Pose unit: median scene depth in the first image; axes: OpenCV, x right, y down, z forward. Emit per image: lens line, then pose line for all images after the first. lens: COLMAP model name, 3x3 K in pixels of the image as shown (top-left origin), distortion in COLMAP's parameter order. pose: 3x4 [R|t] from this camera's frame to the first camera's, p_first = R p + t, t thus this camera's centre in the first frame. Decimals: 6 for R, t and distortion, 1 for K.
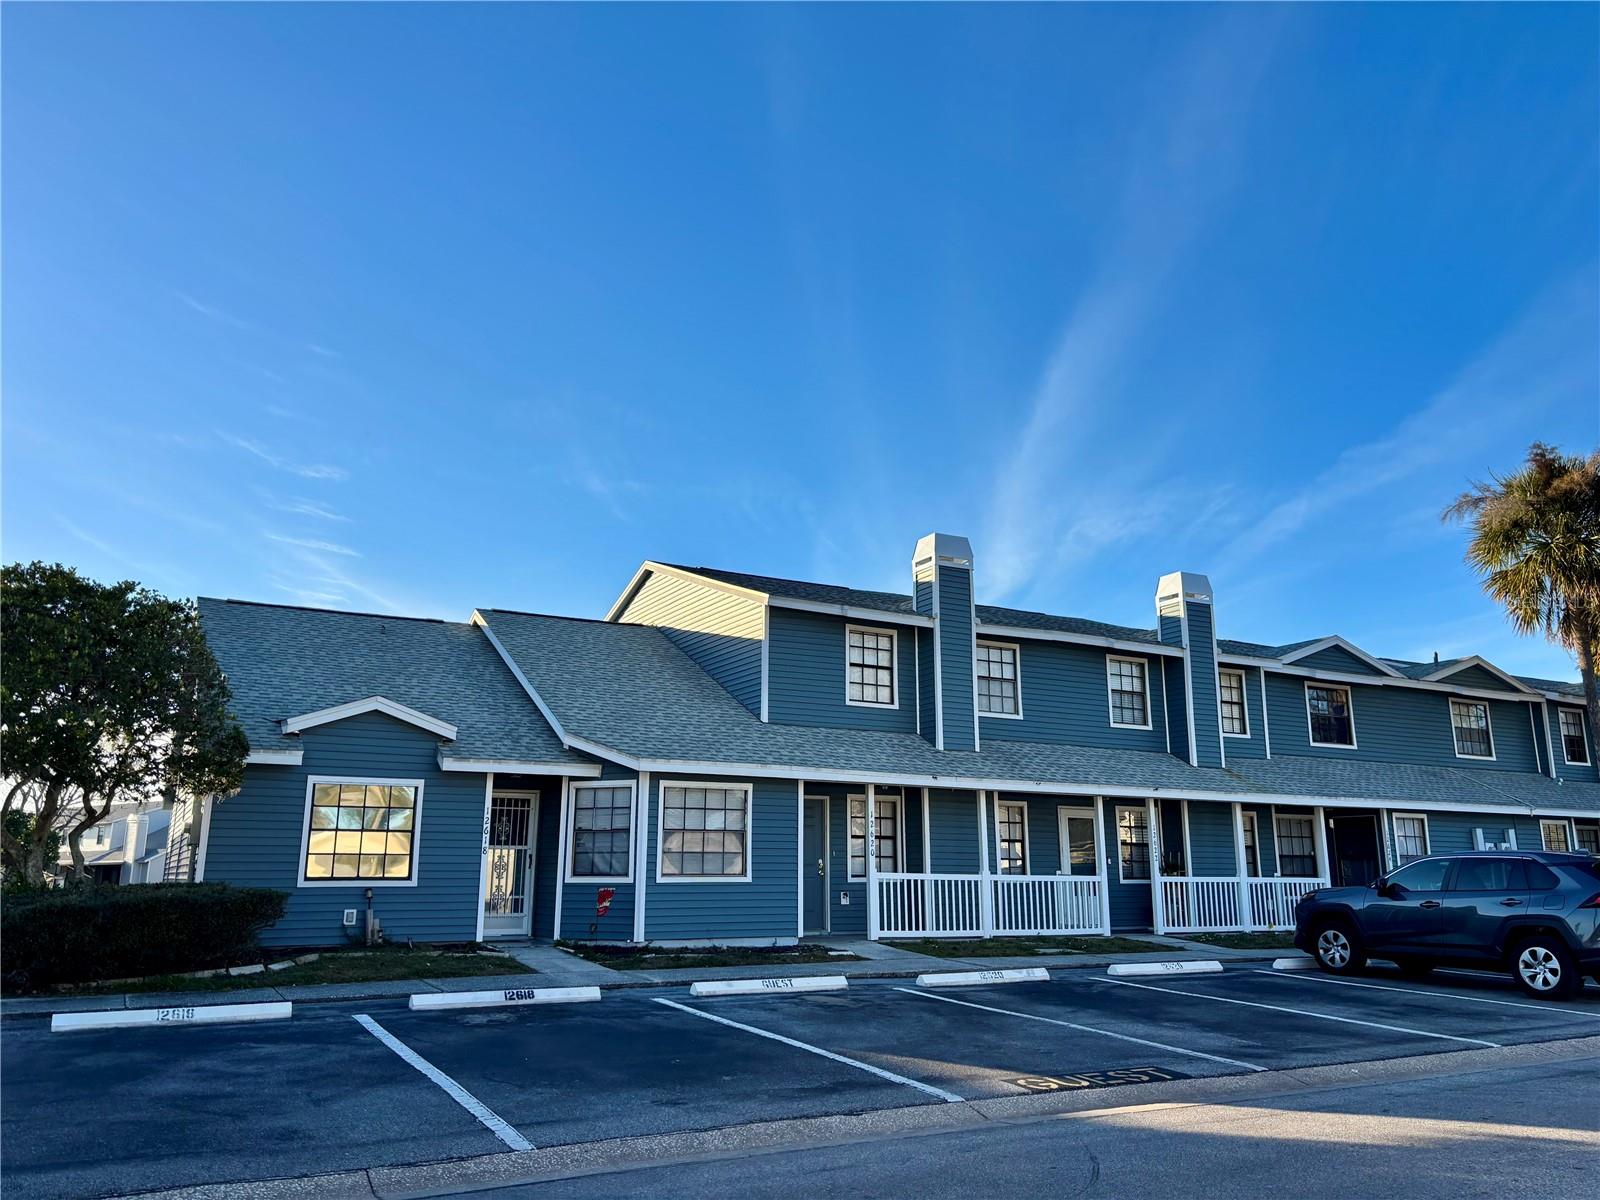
lens RADIAL K [[1193.2, 0, 800.0], [0, 1193.2, 600.0], [0, 0, 1]] dist [0.100609, -0.000148]
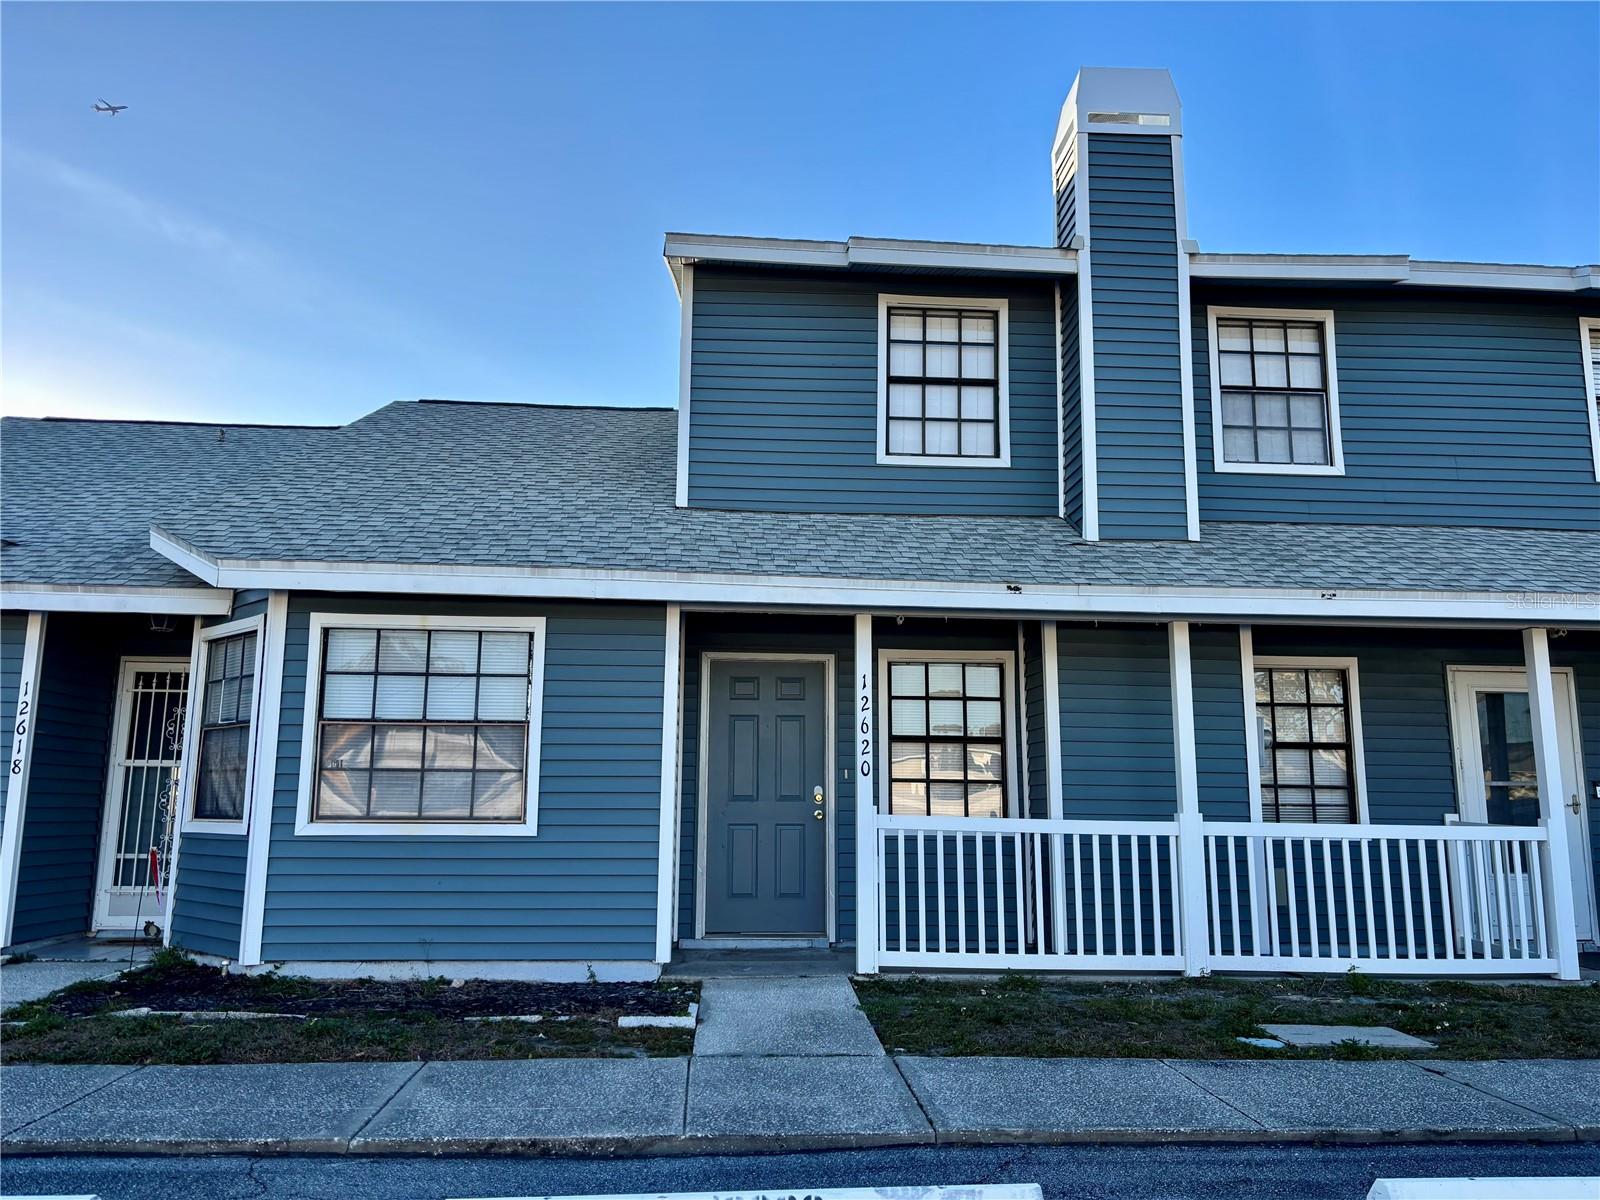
lens RADIAL K [[1190.8, 0, 792.2], [0, 1190.8, 635.1], [0, 0, 1]] dist [0.032696, -0.000248]
pose [[0.907286, -0.061119, -0.416048, 0.196838], [0.088471, 0.994980, 0.046766, 0.129501], [0.411101, -0.079238, 0.908139, 0.559522]]
